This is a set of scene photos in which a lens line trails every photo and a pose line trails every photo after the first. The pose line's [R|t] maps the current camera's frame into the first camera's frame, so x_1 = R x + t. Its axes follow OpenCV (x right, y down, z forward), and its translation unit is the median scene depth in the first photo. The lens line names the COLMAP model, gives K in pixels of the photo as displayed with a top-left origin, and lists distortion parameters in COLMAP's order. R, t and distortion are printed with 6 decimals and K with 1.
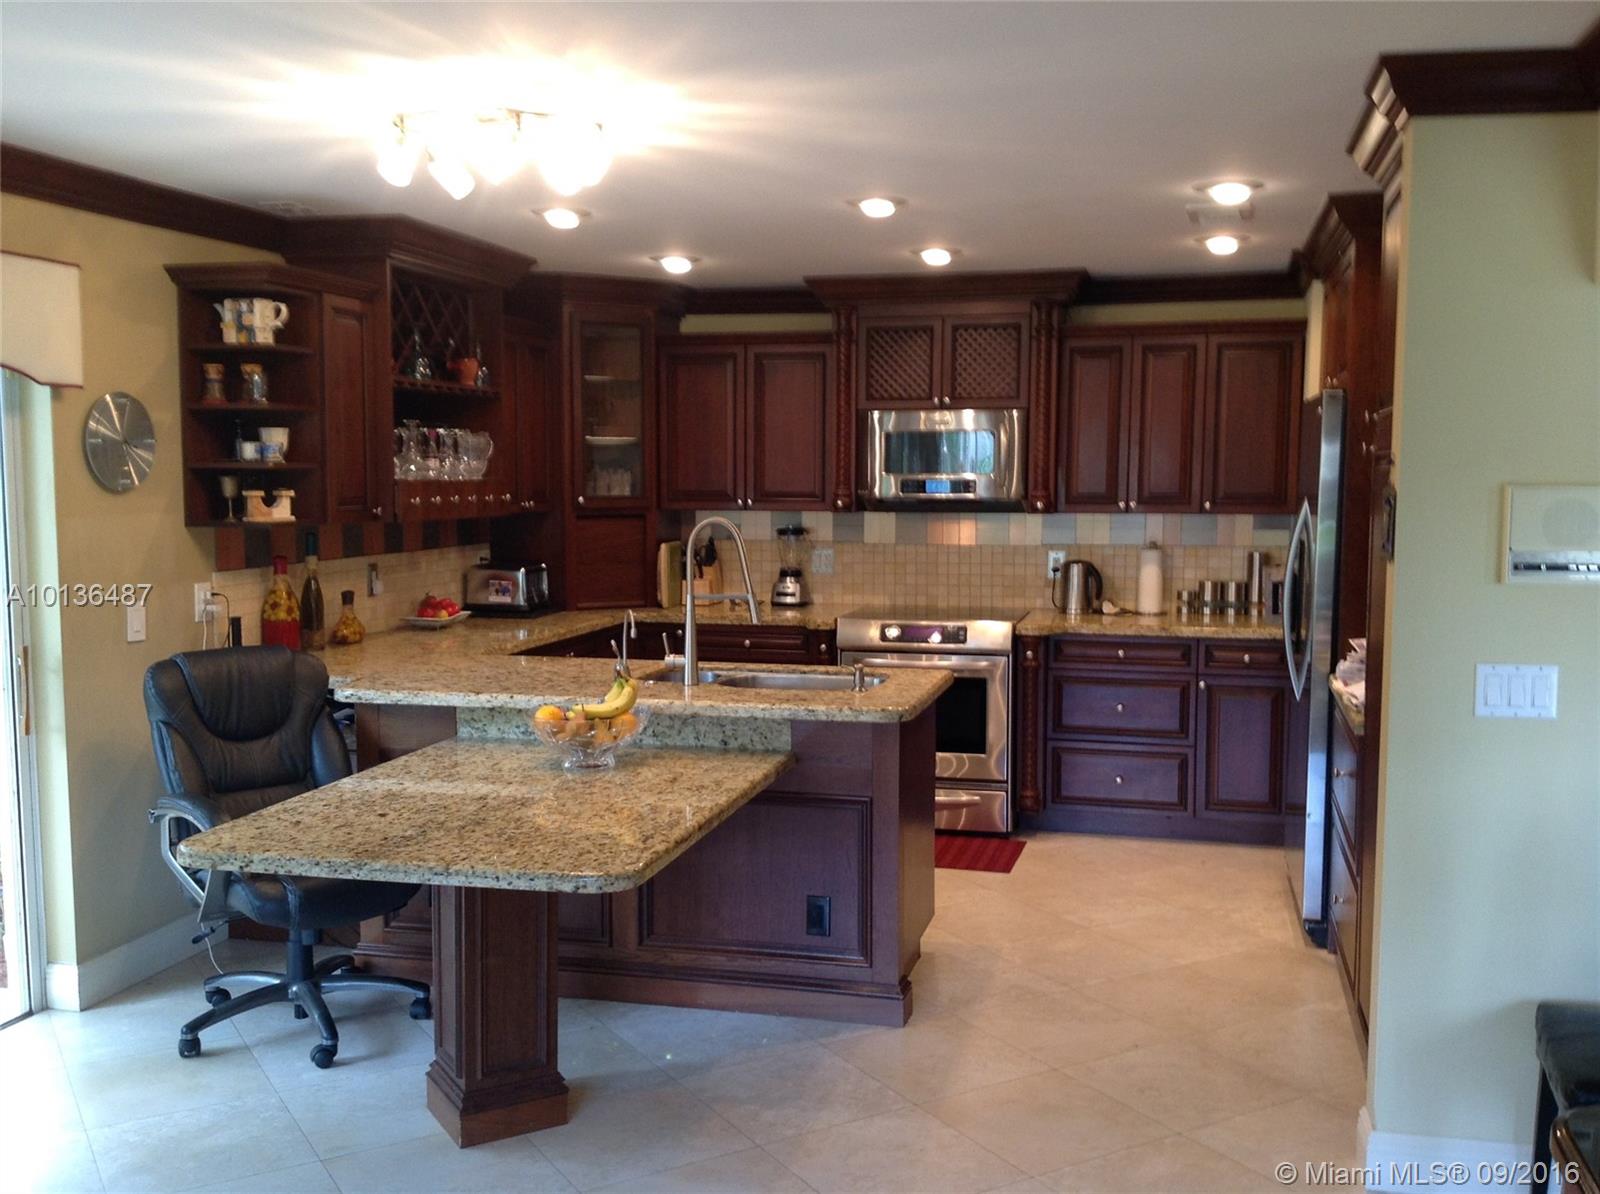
lens RADIAL K [[1521.6, 0, 800.0], [0, 1521.6, 597.0], [0, 0, 1]] dist [0.229216, -0.626502]
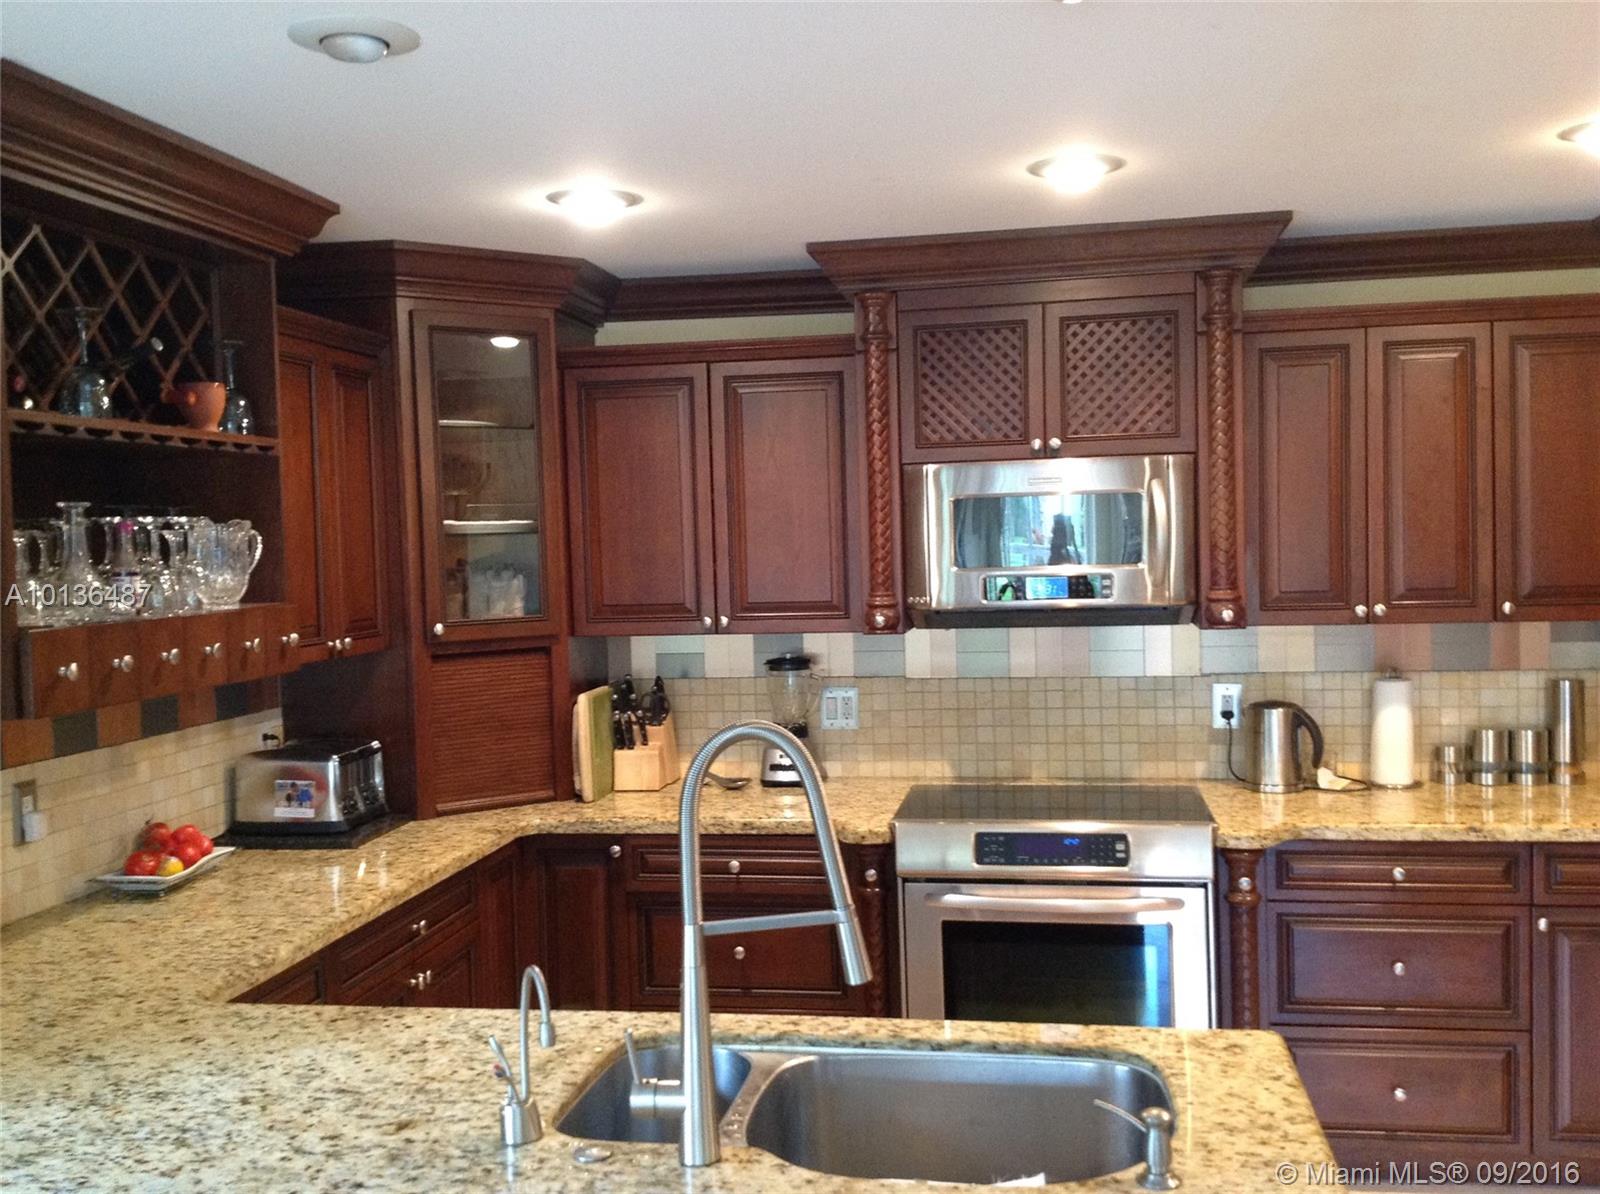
lens RADIAL K [[1536.8, 0, 798.0], [0, 1536.8, 619.1], [0, 0, 1]] dist [0.219333, -0.465473]
pose [[0.997213, -0.033989, 0.066411, -0.046425], [0.036063, 0.998890, -0.030289, -0.045472], [-0.065308, 0.032599, 0.997333, 0.408877]]
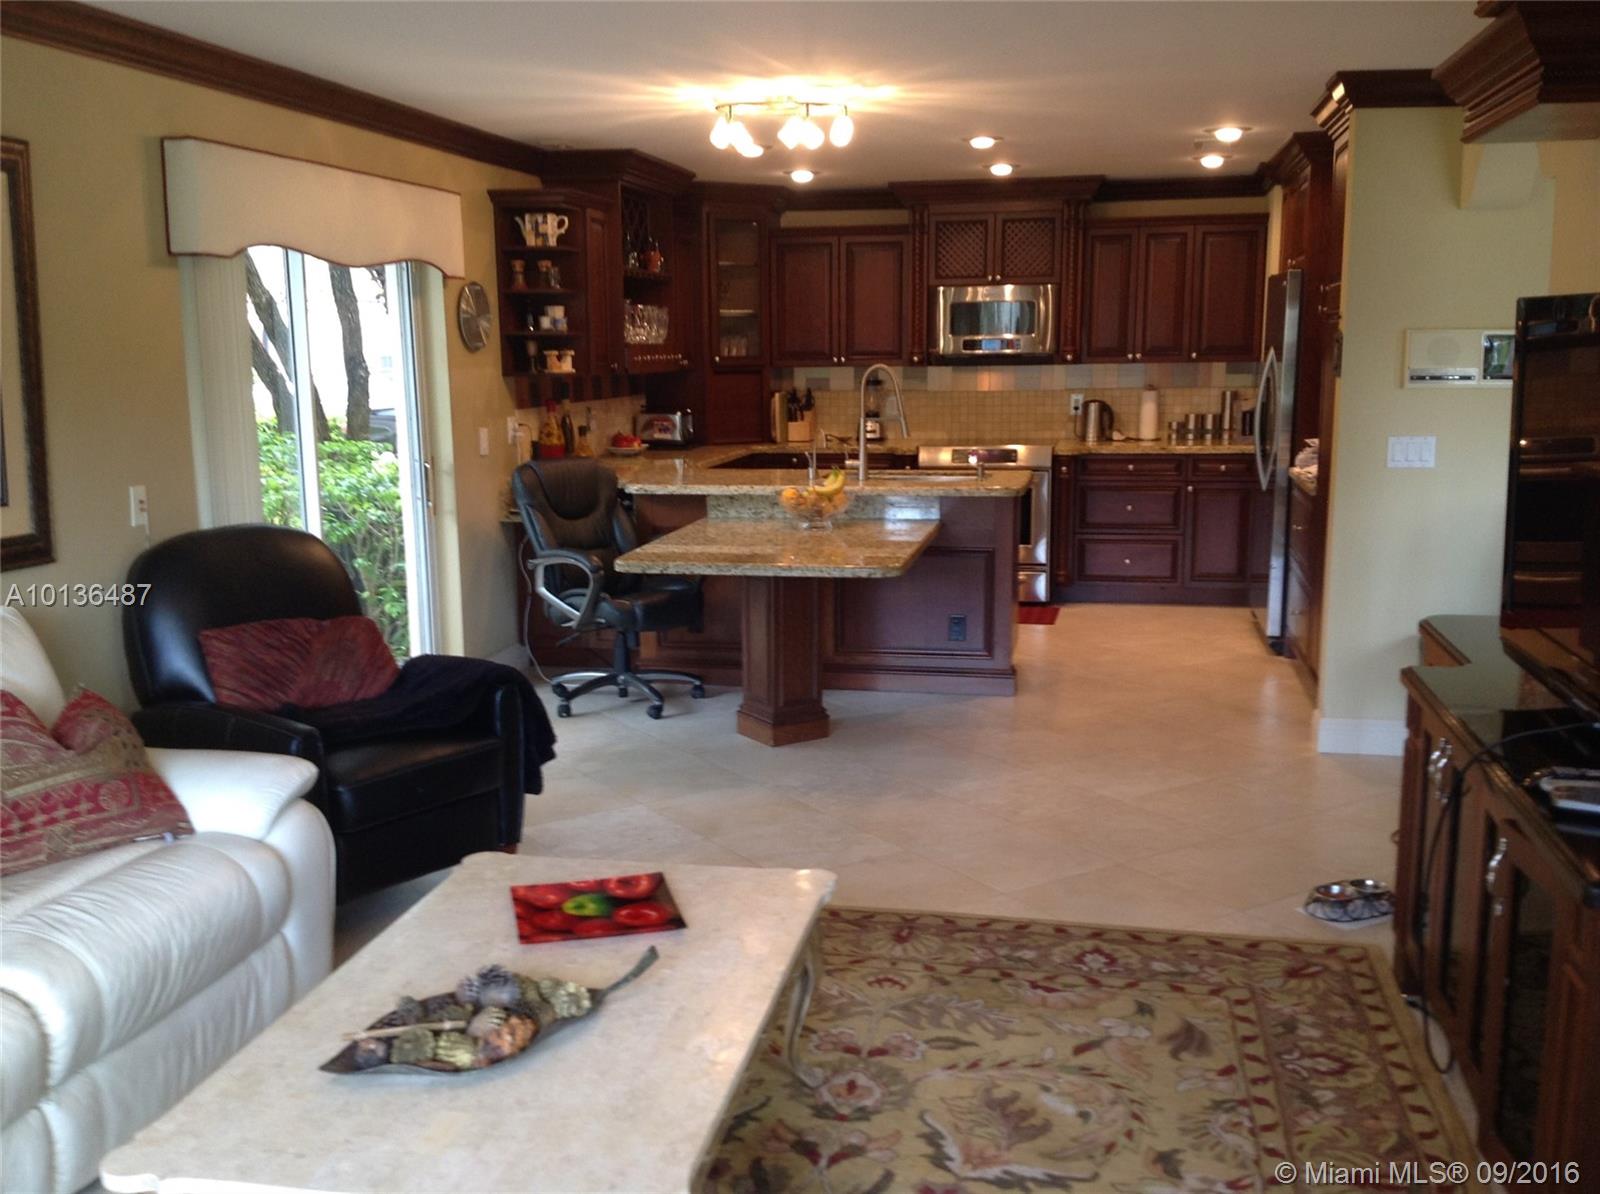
lens RADIAL K [[1521.6, 0, 800.0], [0, 1521.6, 597.0], [0, 0, 1]] dist [0.229216, -0.626502]
pose [[0.998717, -0.019523, 0.046720, -0.141266], [0.015654, 0.996526, 0.081793, 0.033787], [-0.048154, -0.080957, 0.995554, -0.328917]]
